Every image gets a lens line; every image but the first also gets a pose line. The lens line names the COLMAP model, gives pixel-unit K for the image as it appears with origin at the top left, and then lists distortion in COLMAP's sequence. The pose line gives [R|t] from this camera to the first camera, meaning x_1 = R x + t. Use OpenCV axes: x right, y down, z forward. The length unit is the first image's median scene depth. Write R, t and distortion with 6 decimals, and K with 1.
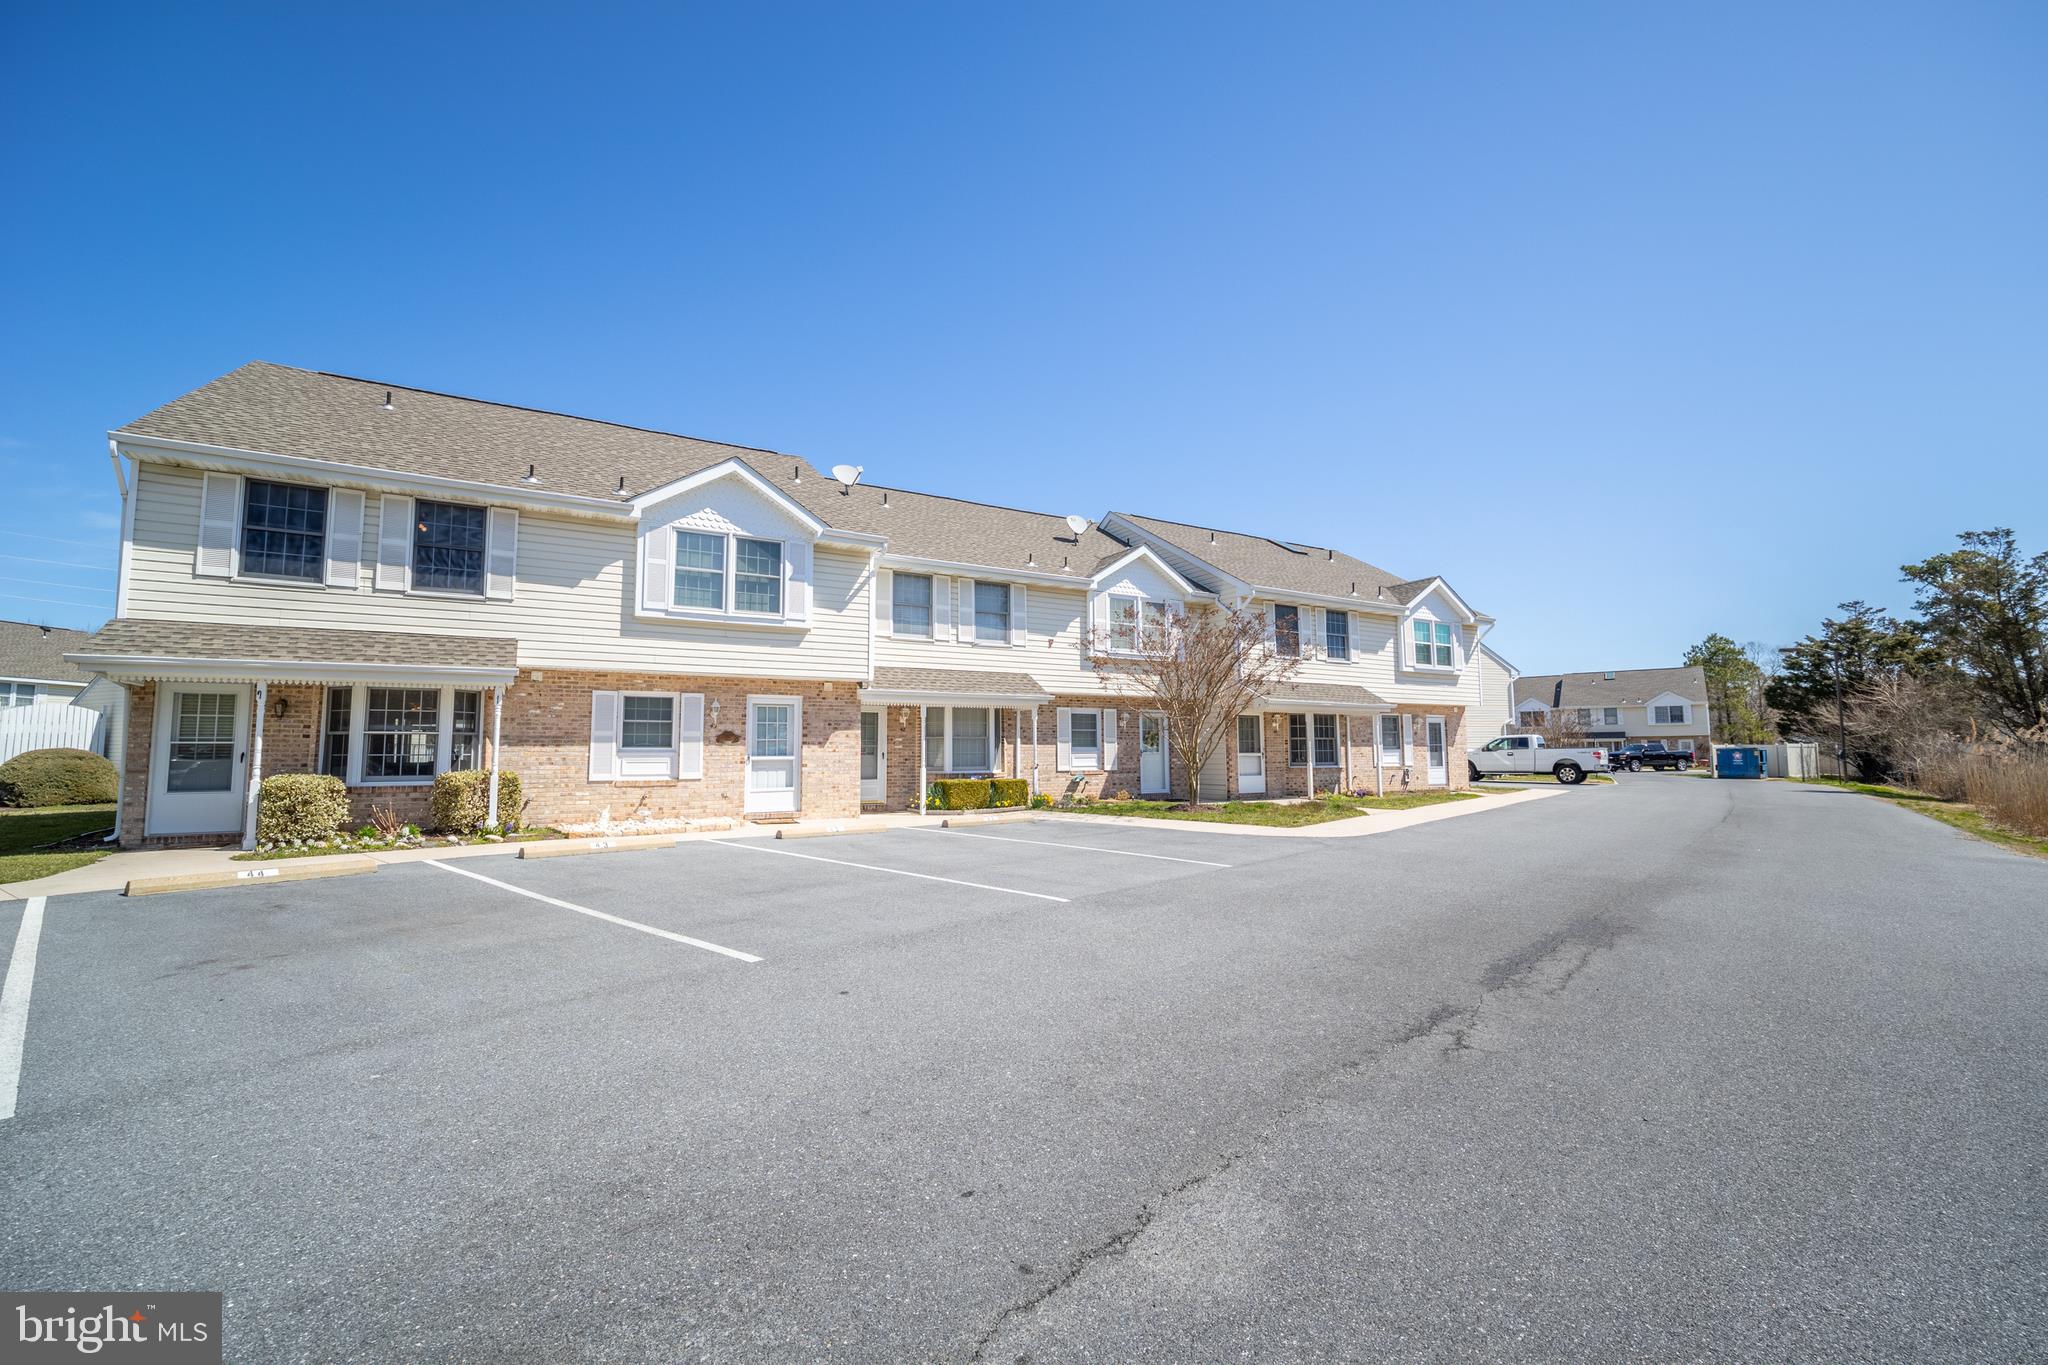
lens RADIAL K [[849.2, 0, 1031.8], [0, 849.2, 682.1], [0, 0, 1]] dist [-0.003285, 0.000290]
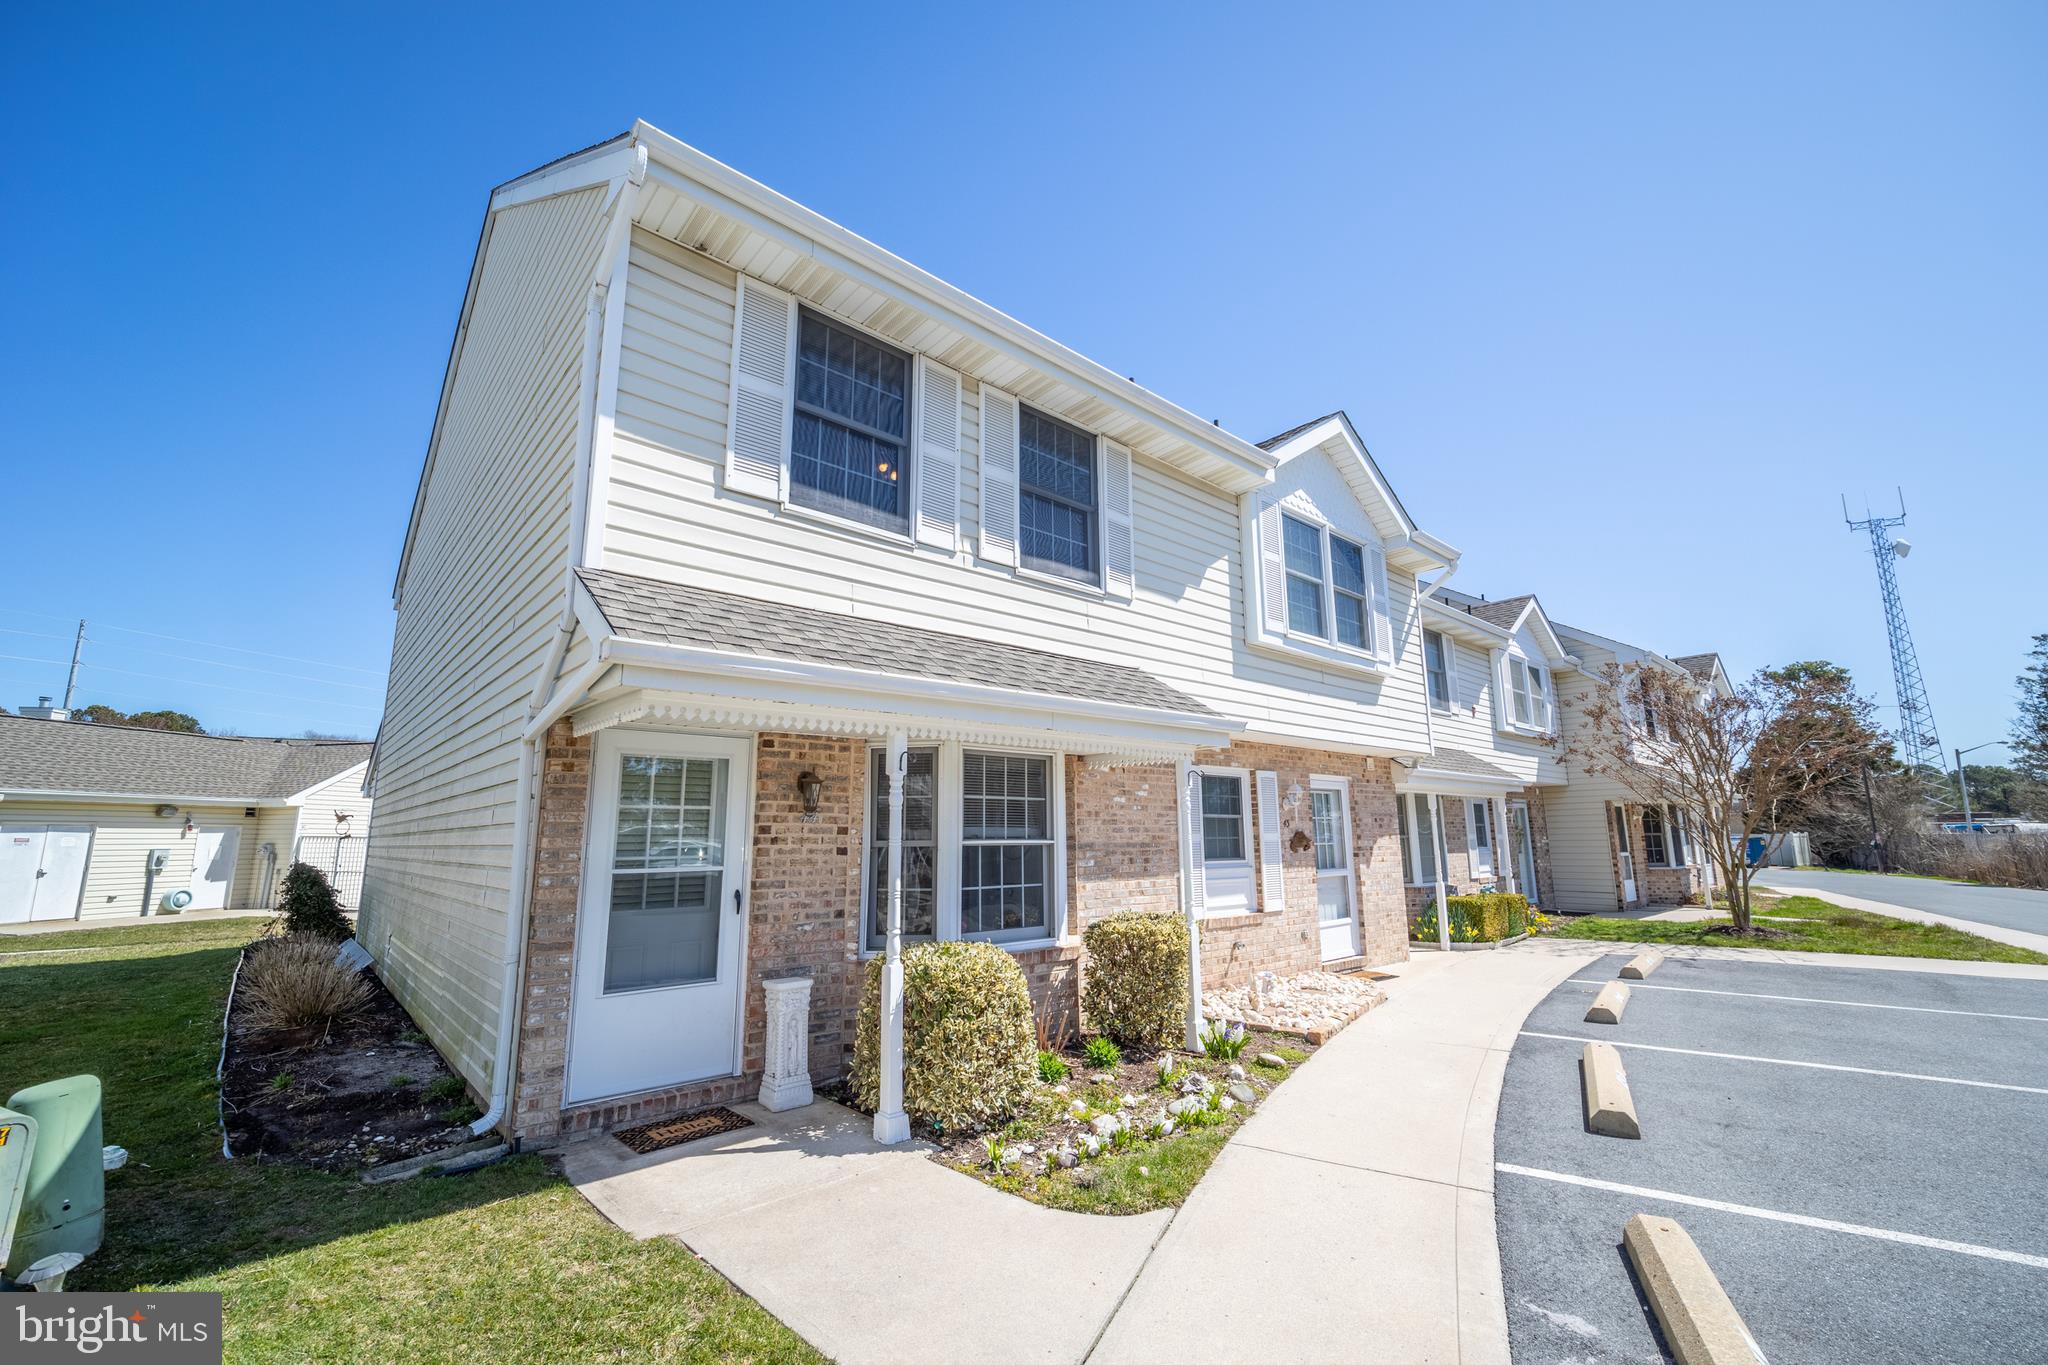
lens RADIAL K [[849.2, 0, 1029.5], [0, 849.2, 678.8], [0, 0, 1]] dist [-0.003285, 0.000290]
pose [[0.980017, 0.035080, 0.195797, -0.755136], [-0.015230, 0.994670, -0.101983, 0.012817], [-0.198331, 0.096963, 0.975327, 0.448791]]
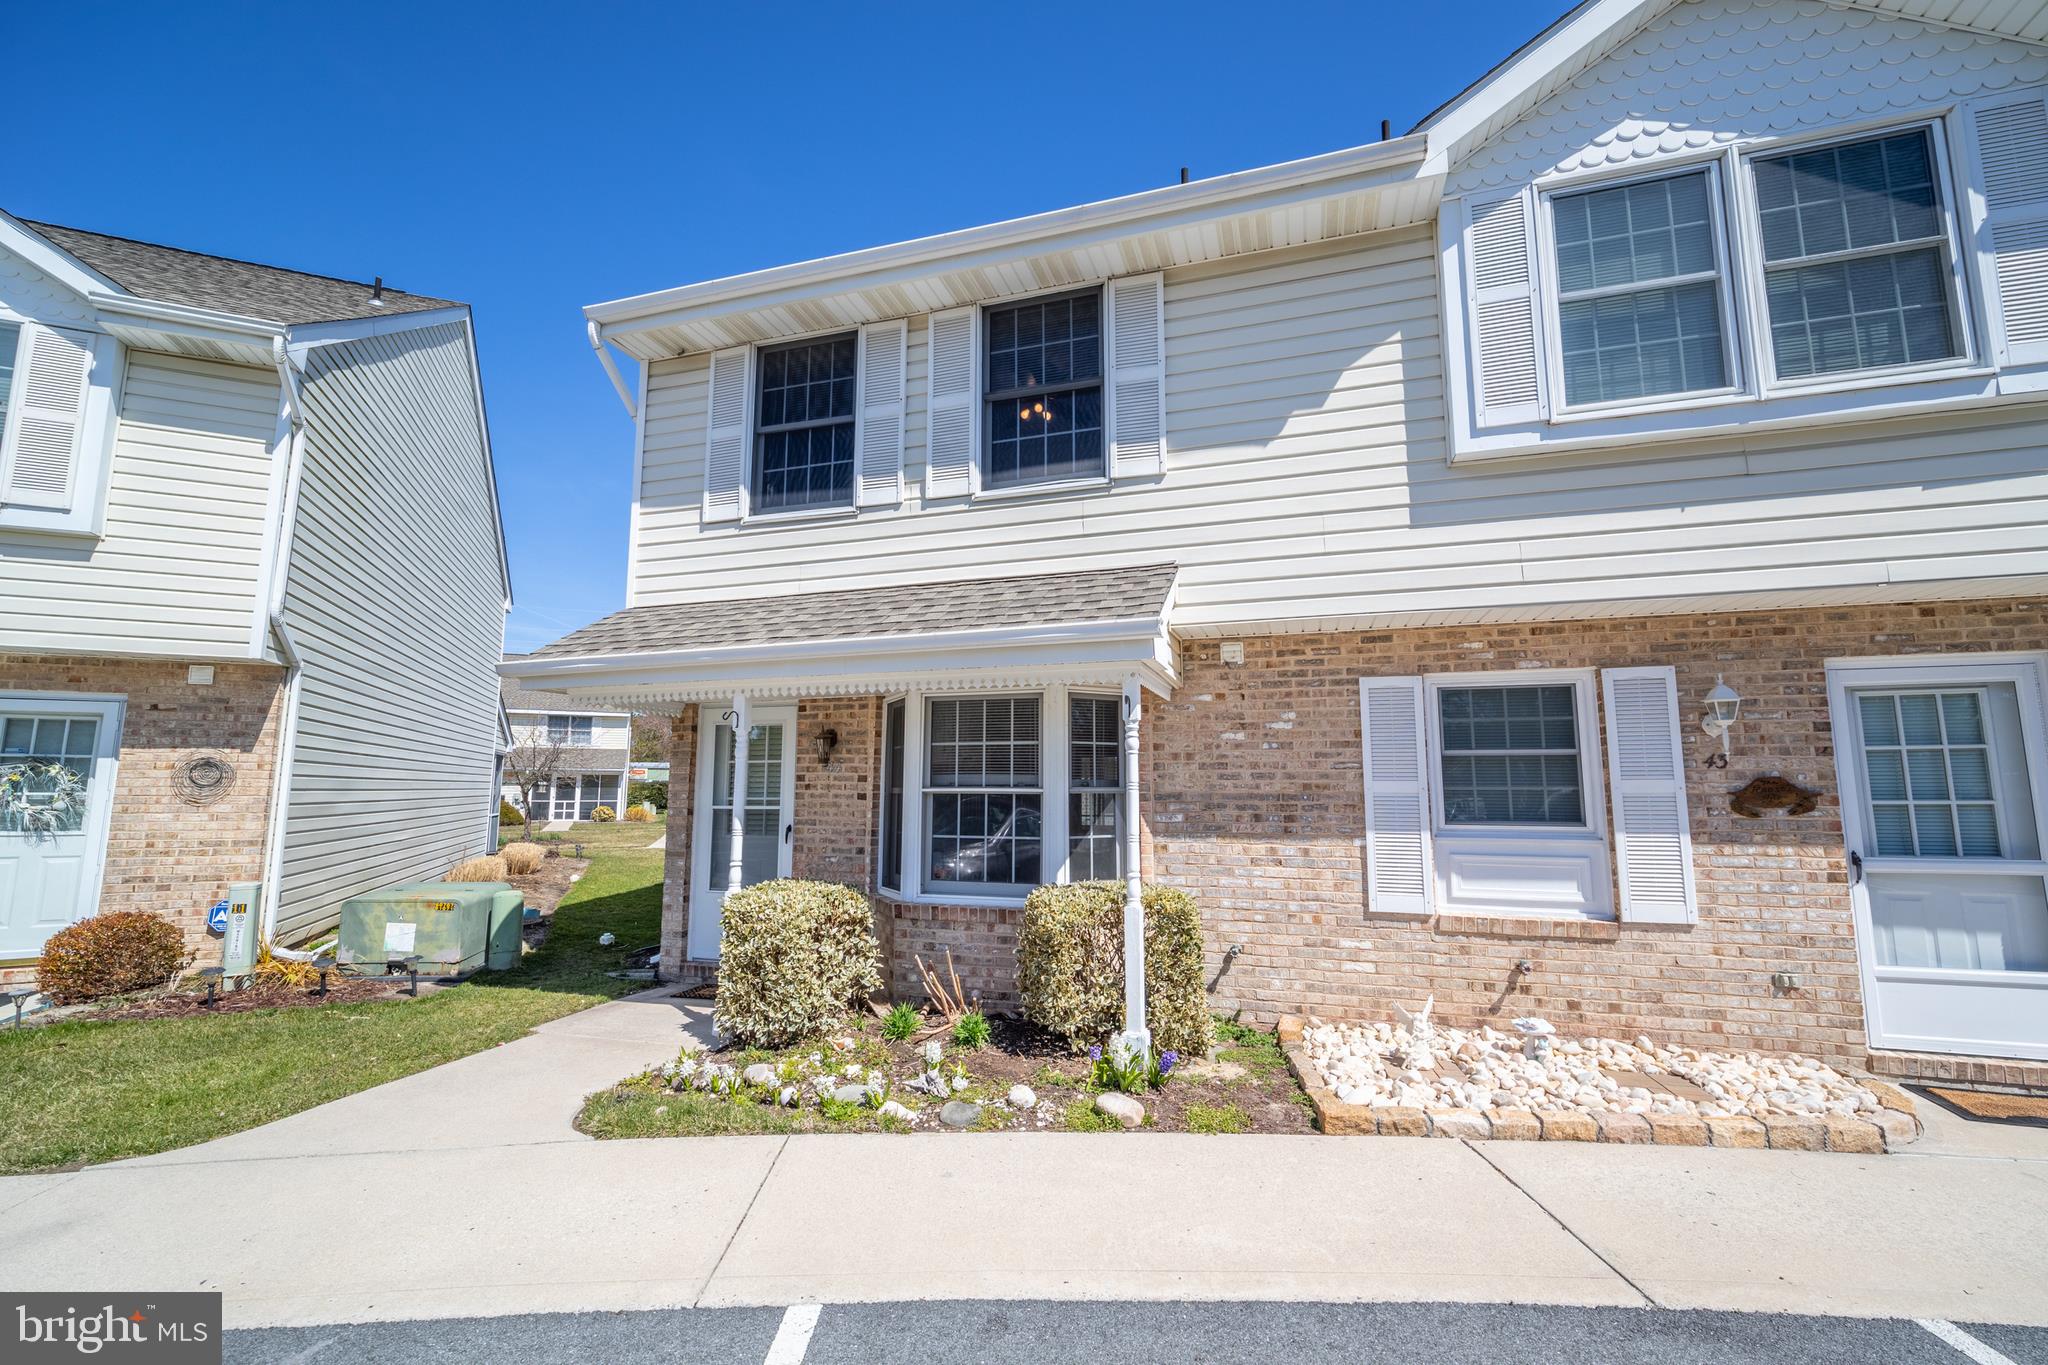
lens RADIAL K [[849.2, 0, 1036.1], [0, 849.2, 683.9], [0, 0, 1]] dist [-0.003285, 0.000290]
pose [[0.667197, -0.086220, -0.739874, -0.334373], [0.058898, 0.996275, -0.062987, 0.029257], [0.742549, -0.001553, 0.669790, 0.640486]]
